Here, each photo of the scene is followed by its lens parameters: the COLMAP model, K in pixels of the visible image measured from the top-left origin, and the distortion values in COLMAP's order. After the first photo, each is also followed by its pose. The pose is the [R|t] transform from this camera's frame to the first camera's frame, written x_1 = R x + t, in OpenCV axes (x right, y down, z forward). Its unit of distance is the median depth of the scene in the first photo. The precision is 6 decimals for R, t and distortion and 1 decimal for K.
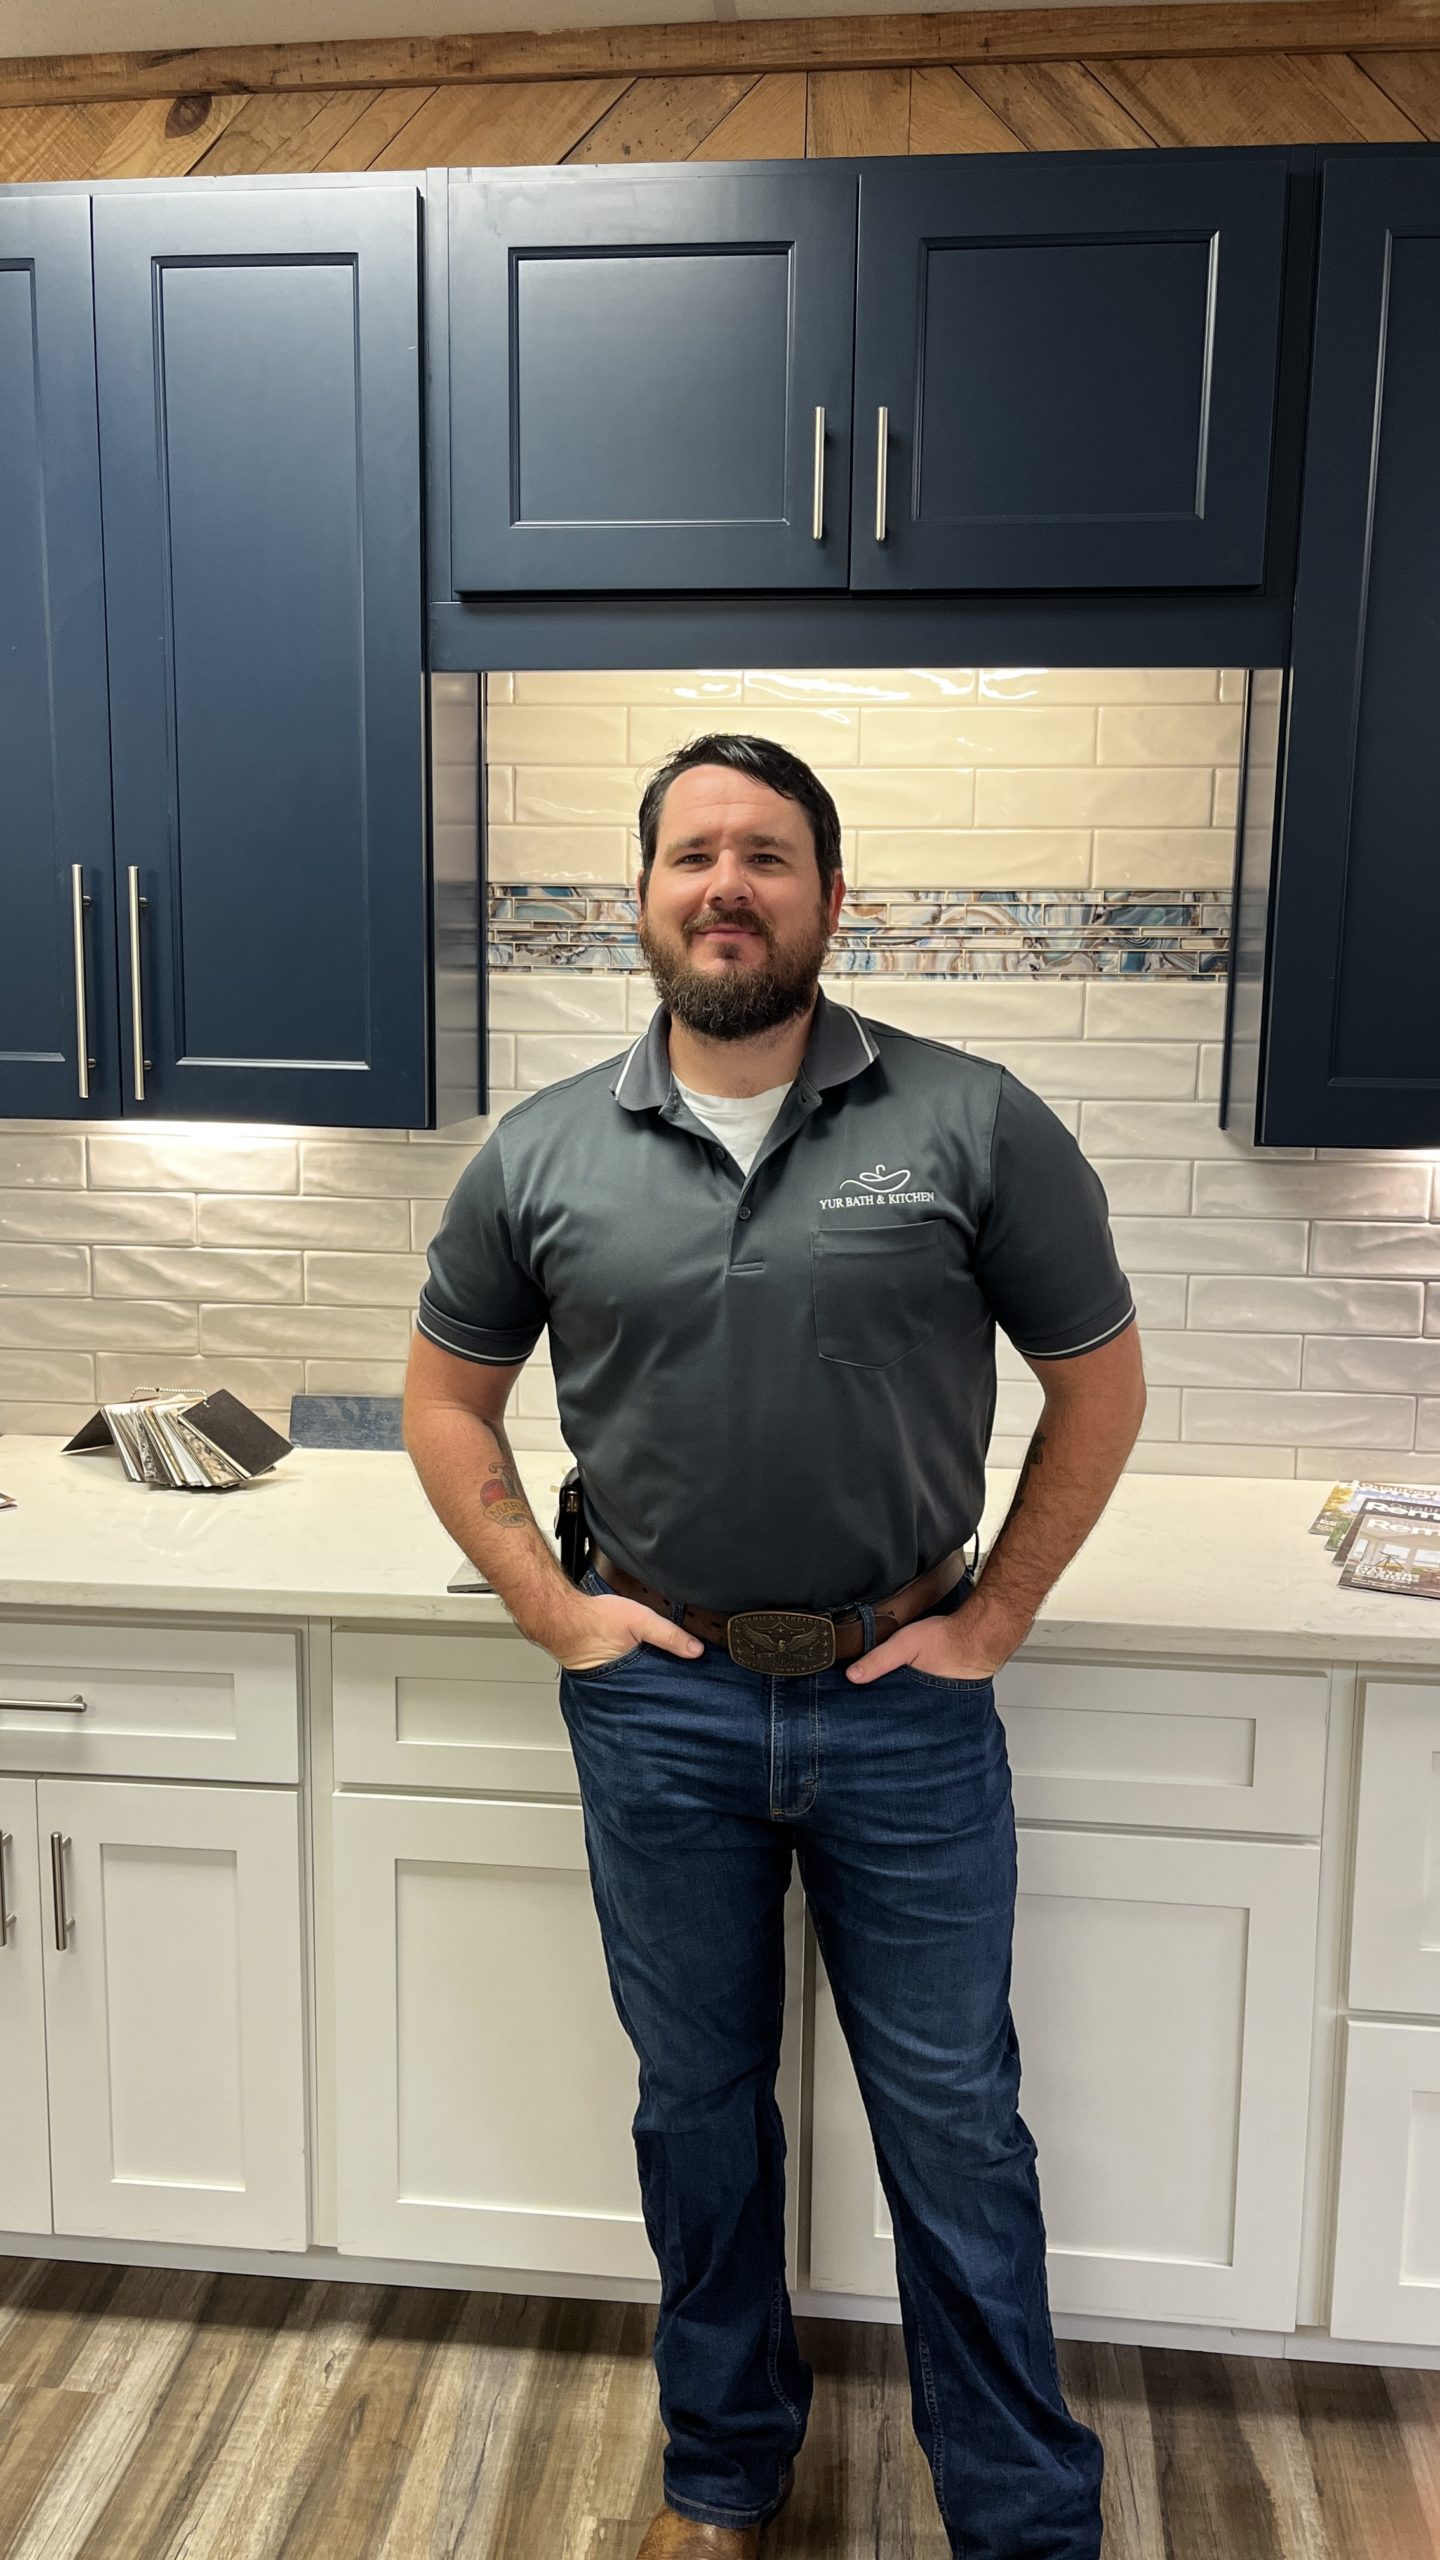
lens RADIAL K [[1952.8, 0, 708.1], [0, 1952.8, 1287.0], [0, 0, 1]] dist [0.049120, -0.066927]
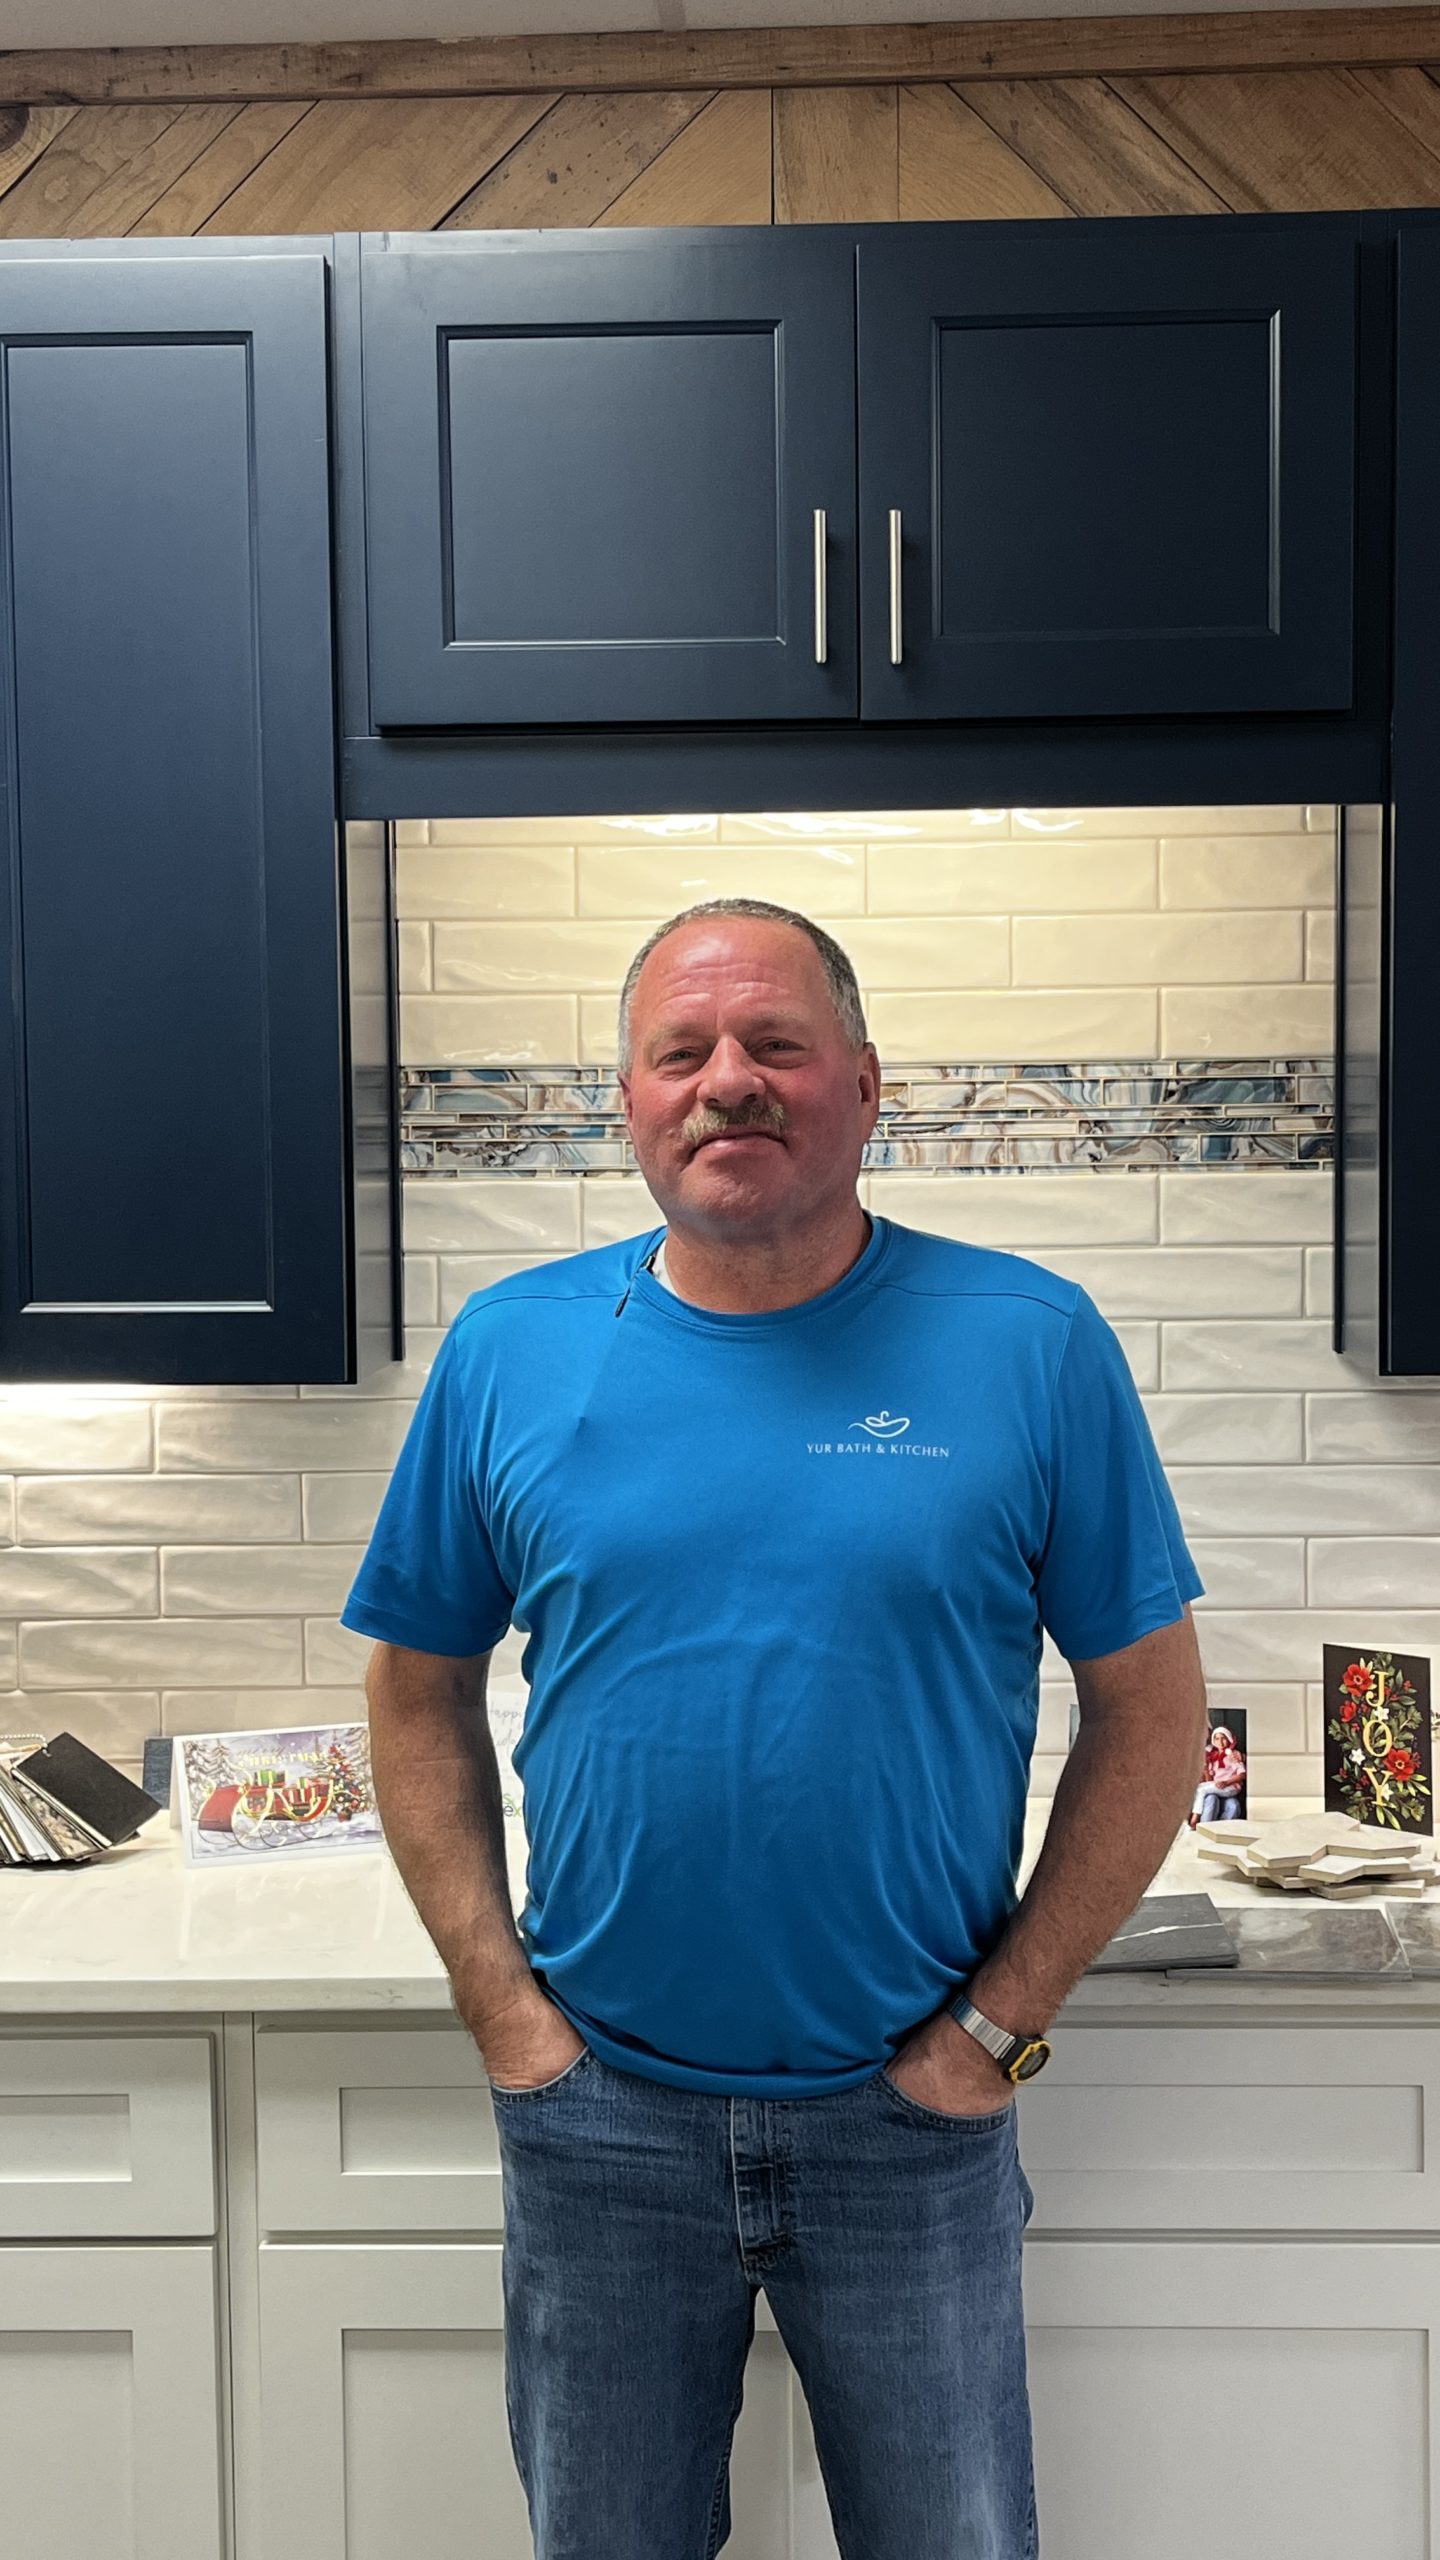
lens RADIAL K [[2971.9, 0, 749.7], [0, 2971.9, 1290.4], [0, 0, 1]] dist [0.041640, 0.000000]
pose [[0.997318, -0.027924, 0.067660, -0.058181], [0.034476, 0.994619, -0.097692, 0.004114], [-0.064568, 0.099762, 0.992914, -0.191493]]
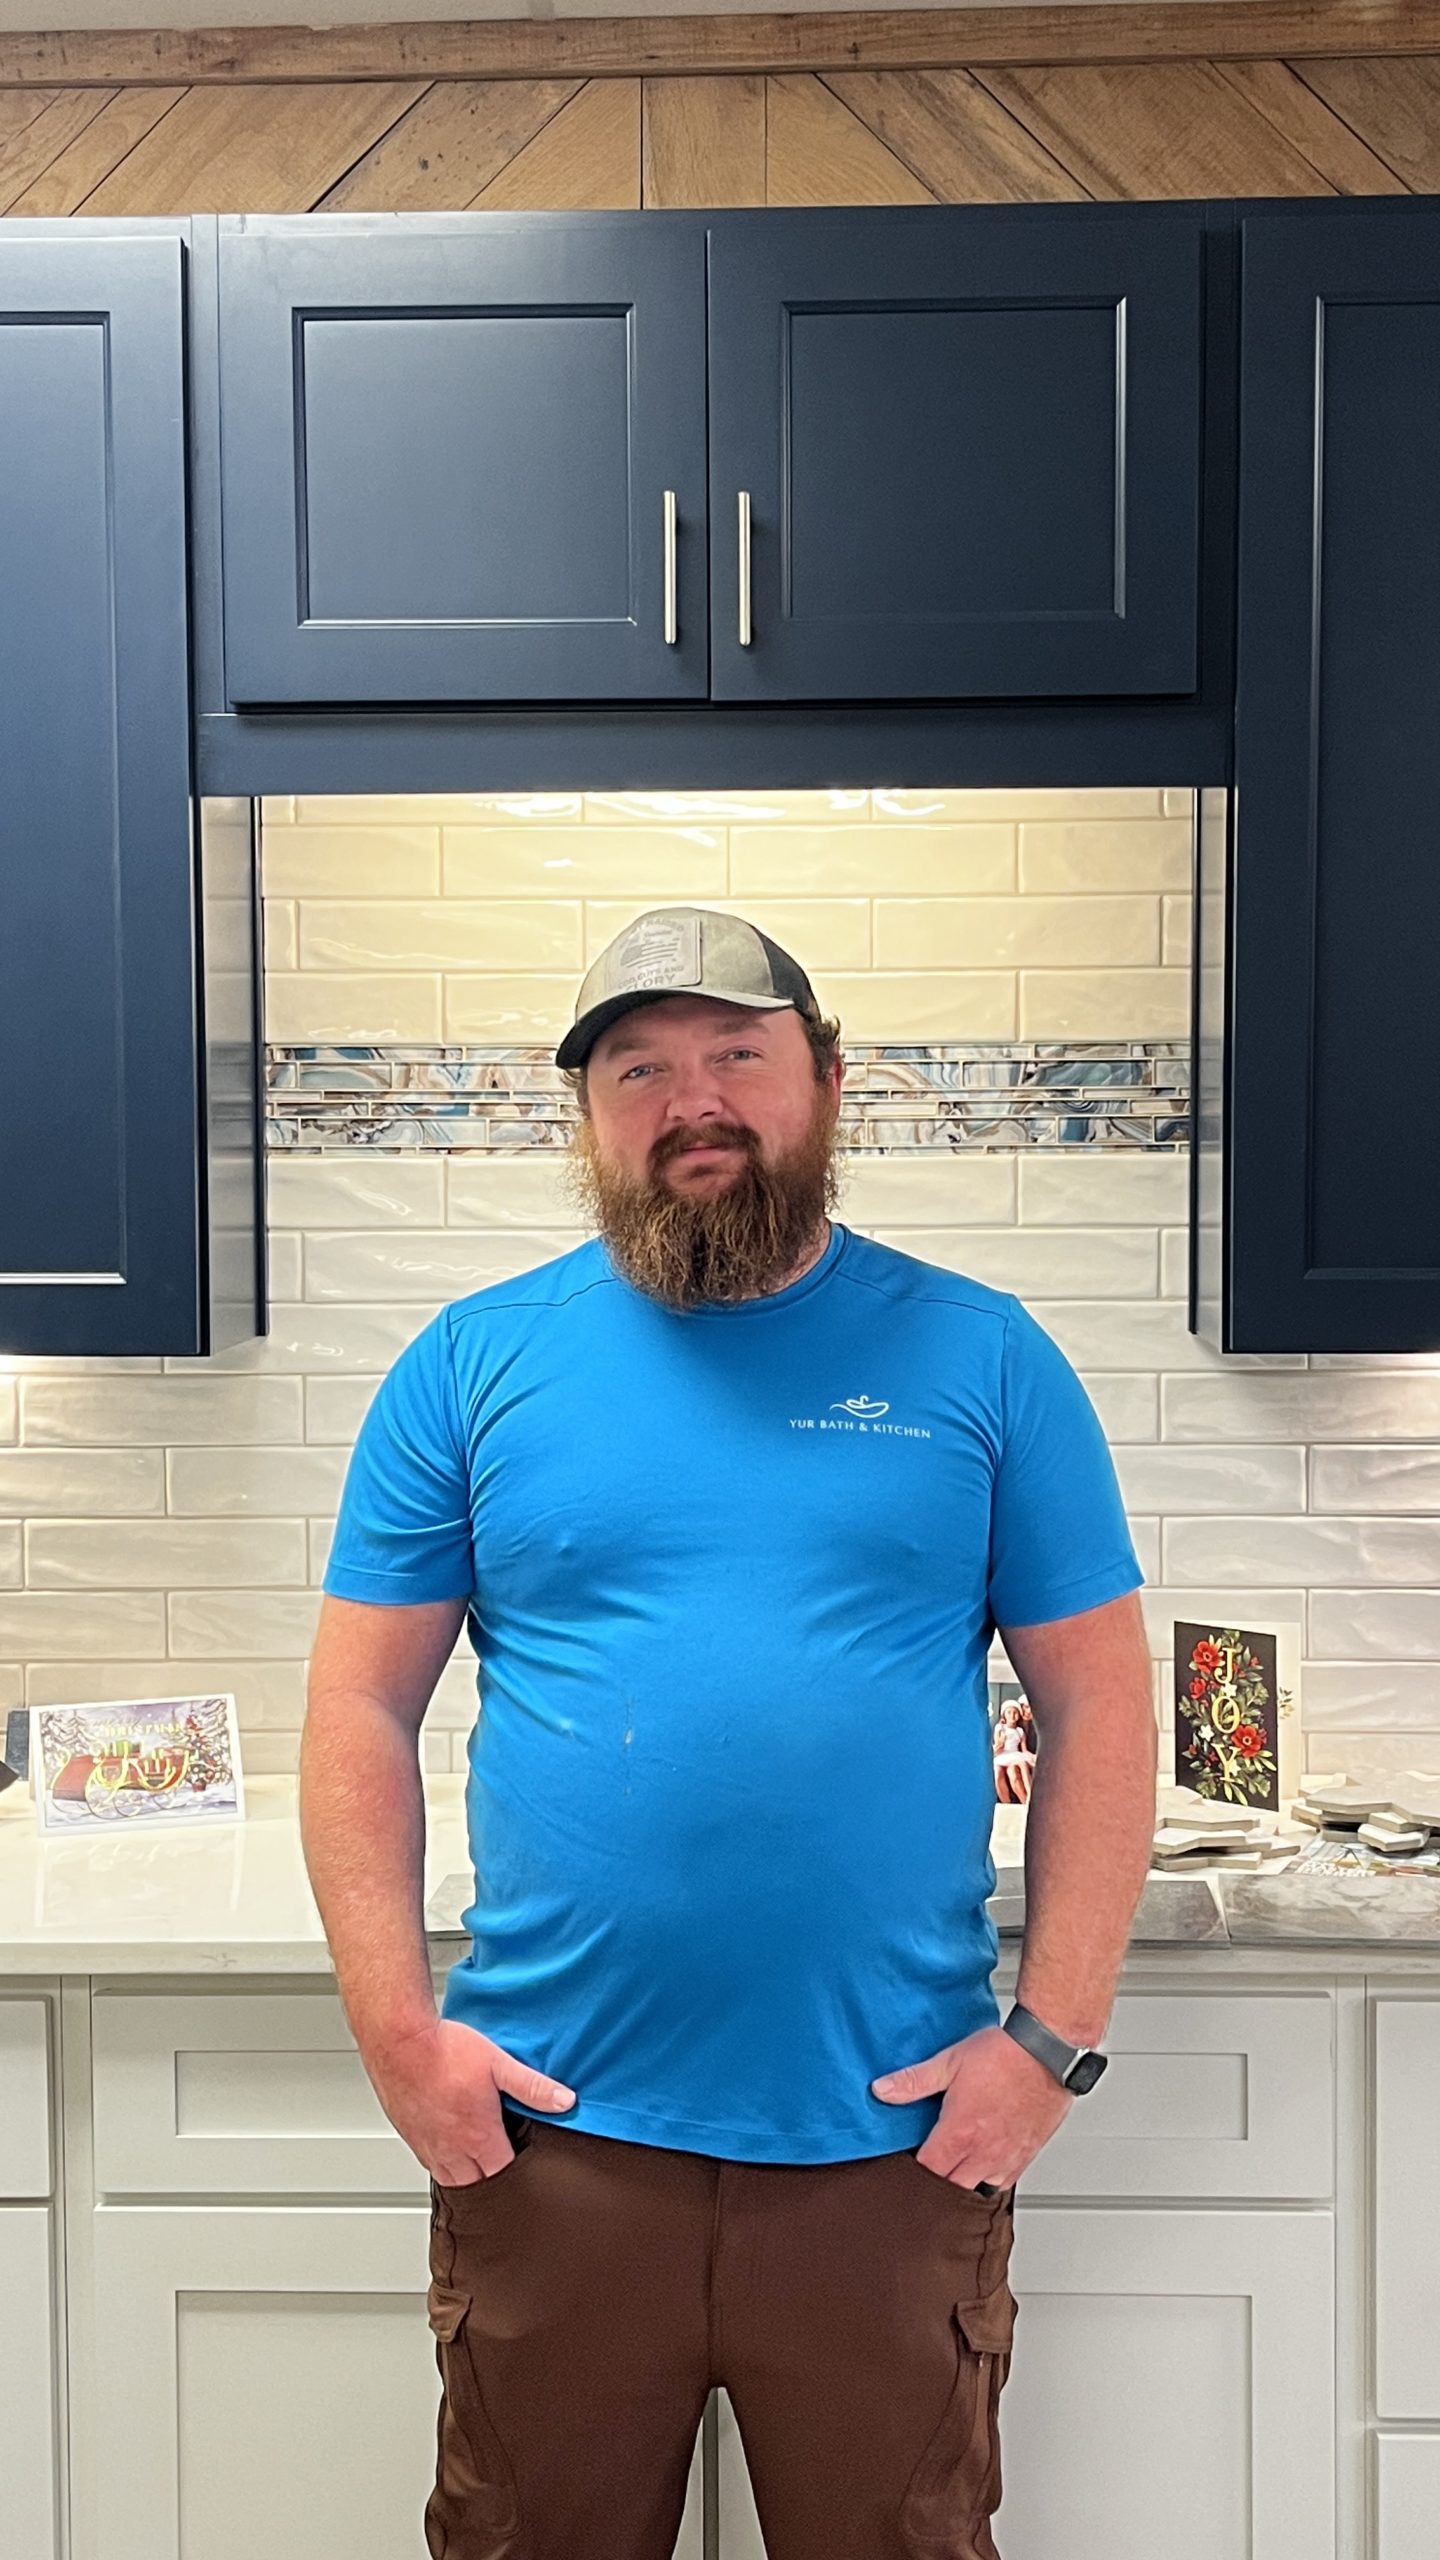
lens RADIAL K [[2971.9, 0, 726.5], [0, 2971.9, 1286.0], [0, 0, 1]] dist [0.041640, 0.000000]
pose [[0.997333, -0.021670, 0.069695, -0.012981], [0.028659, 0.994483, -0.100907, 0.017890], [-0.067124, 0.102636, 0.992452, -0.202978]]
